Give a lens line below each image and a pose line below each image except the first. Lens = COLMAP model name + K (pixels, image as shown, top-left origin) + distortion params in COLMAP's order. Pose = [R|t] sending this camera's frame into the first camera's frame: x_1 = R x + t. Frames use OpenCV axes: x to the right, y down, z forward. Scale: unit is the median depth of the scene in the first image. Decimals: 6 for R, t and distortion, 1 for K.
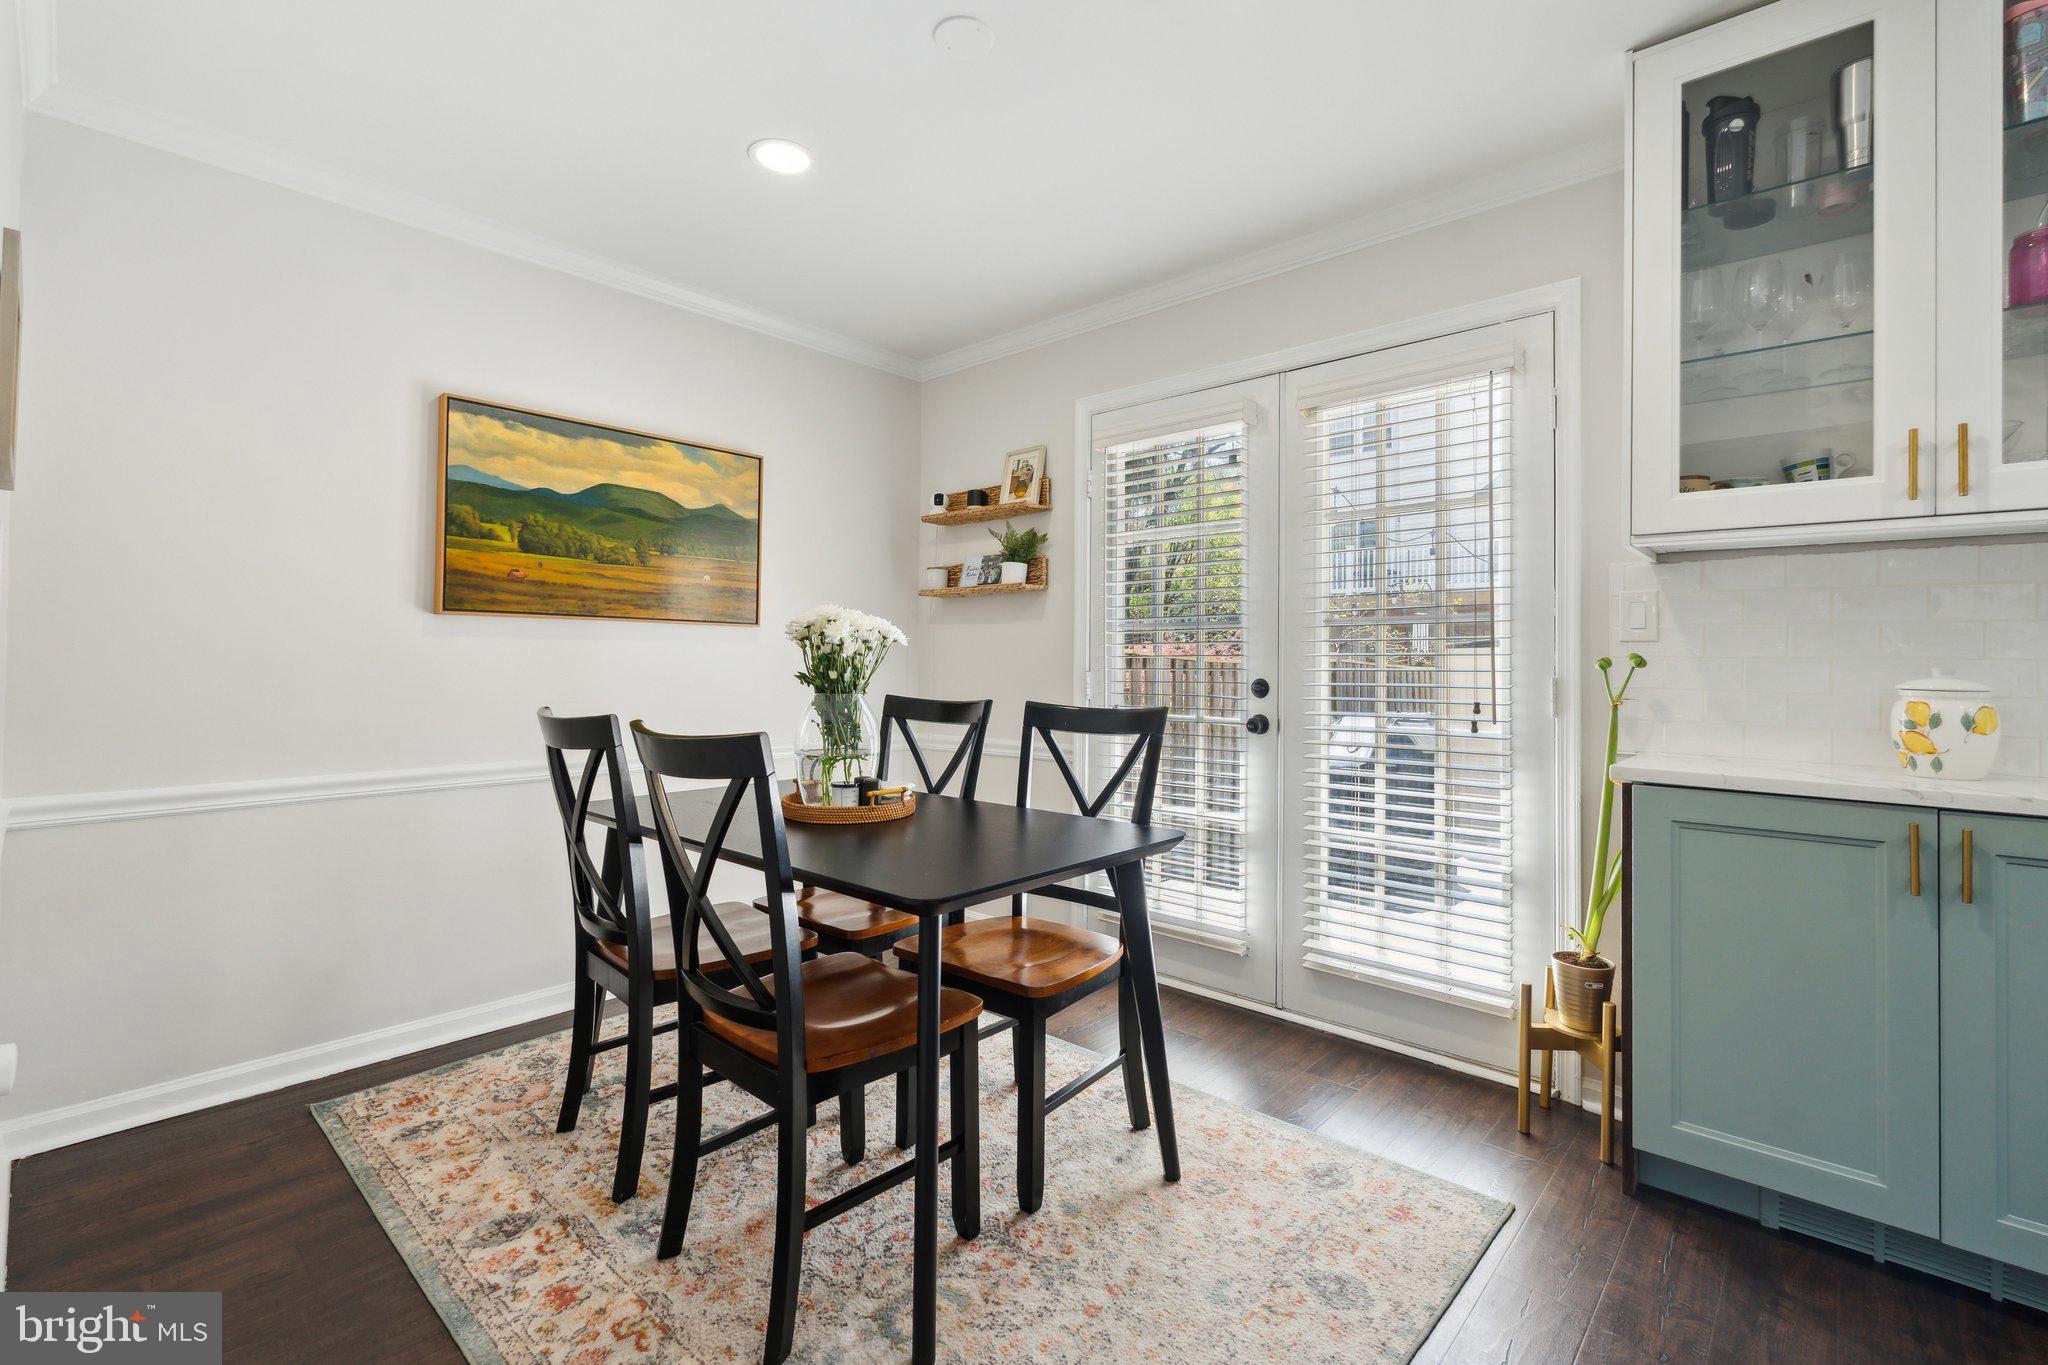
lens RADIAL K [[908.4, 0, 1005.9], [0, 908.4, 652.4], [0, 0, 1]] dist [-0.002907, -0.001221]
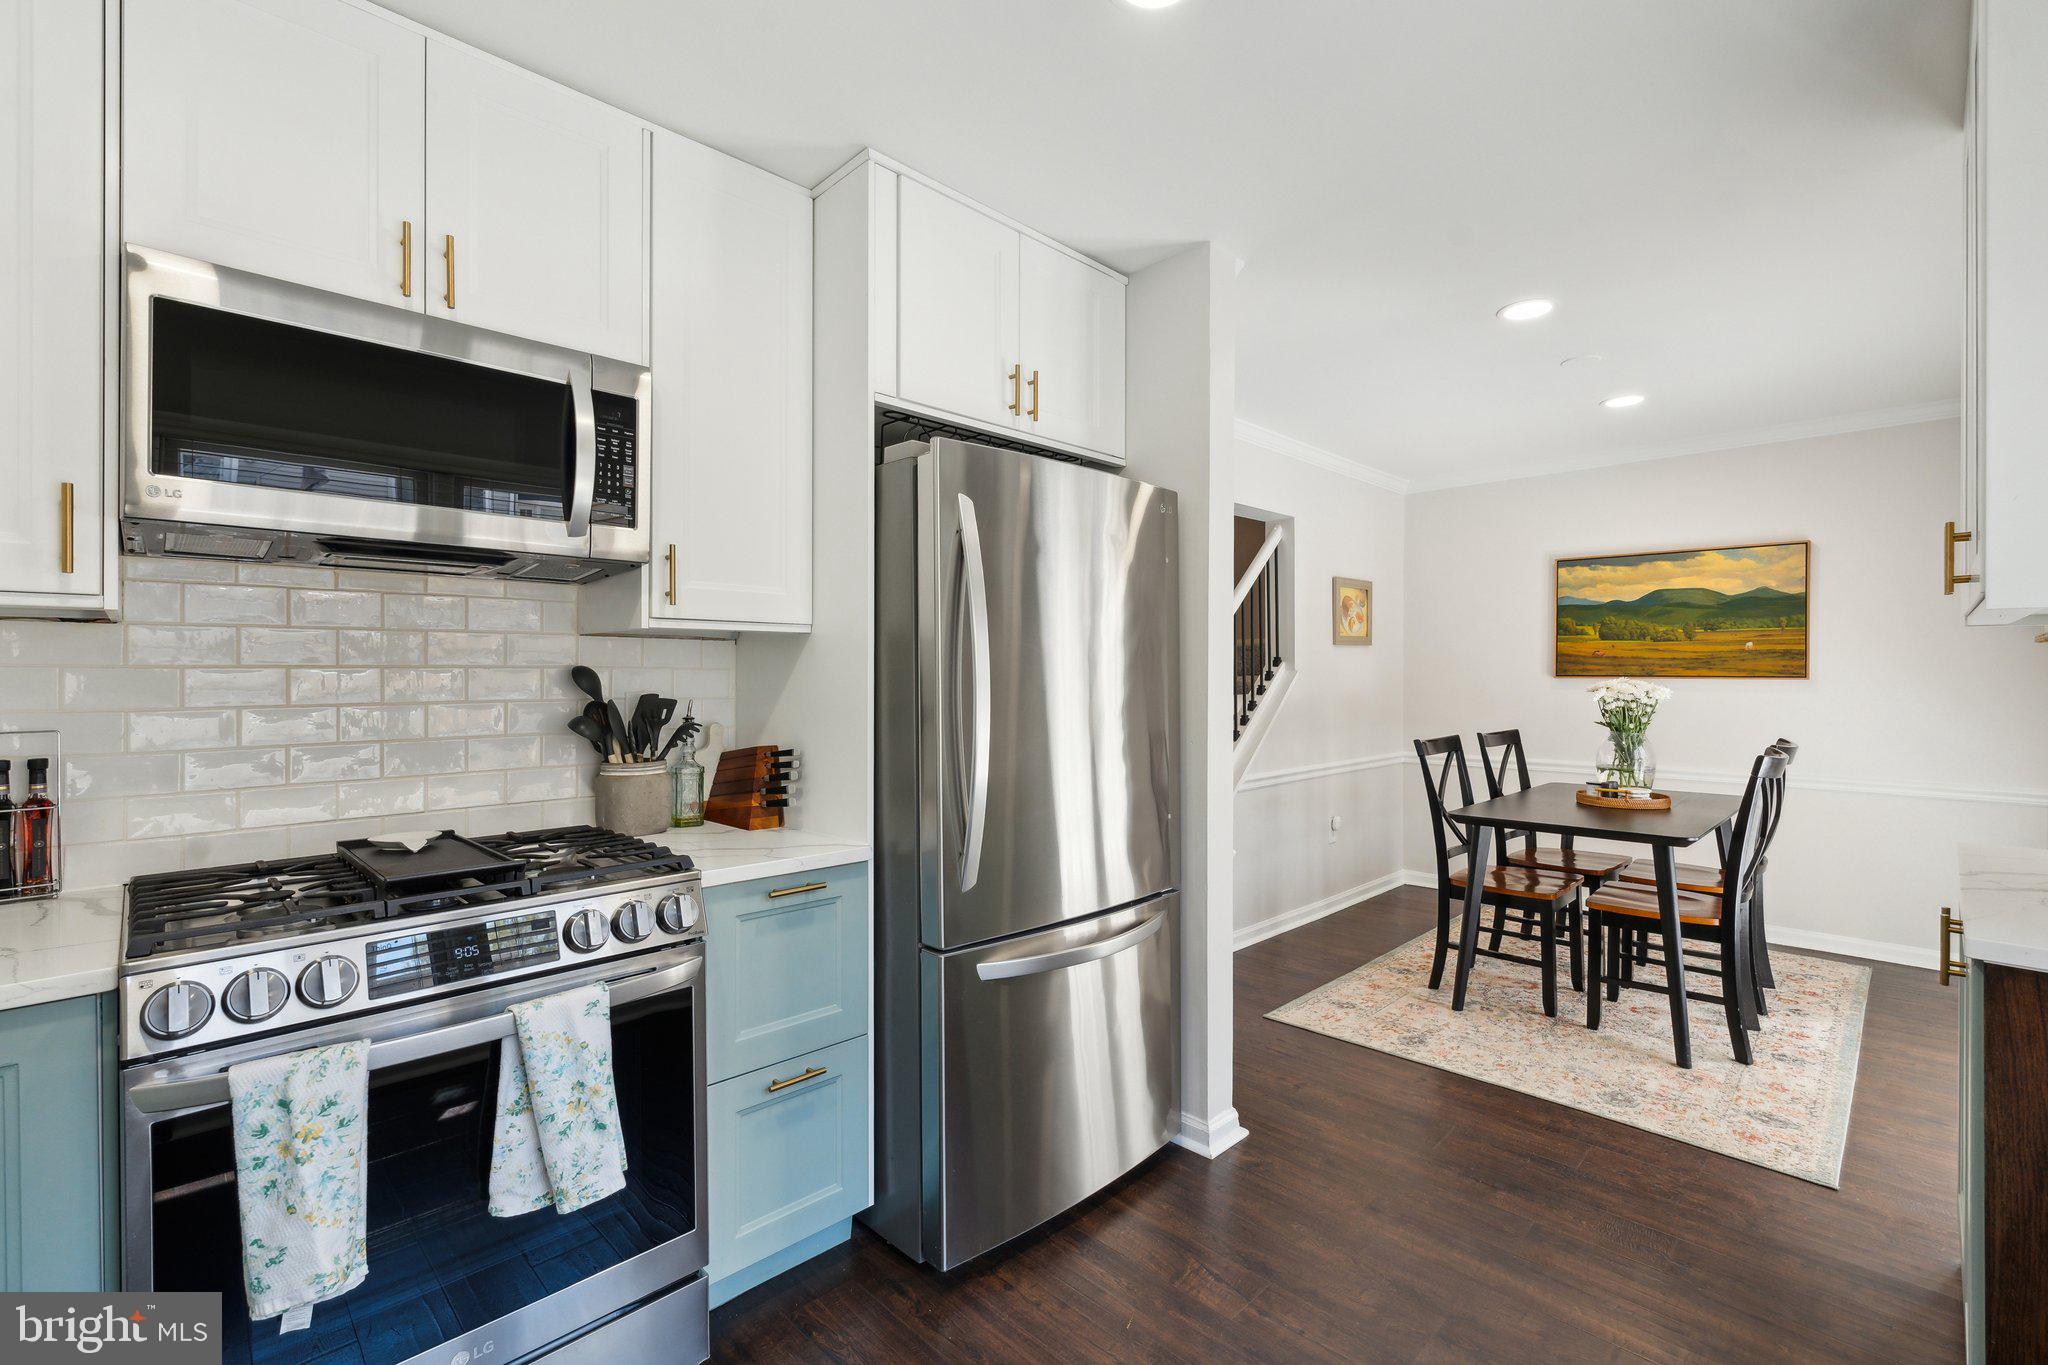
lens RADIAL K [[908.4, 0, 1022.9], [0, 908.4, 675.1], [0, 0, 1]] dist [-0.002907, -0.001221]
pose [[-0.043712, 0.000257, -0.999044, 1.185485], [0.013822, 0.999904, -0.000348, -0.057396], [0.998949, -0.013824, -0.043712, -0.014047]]
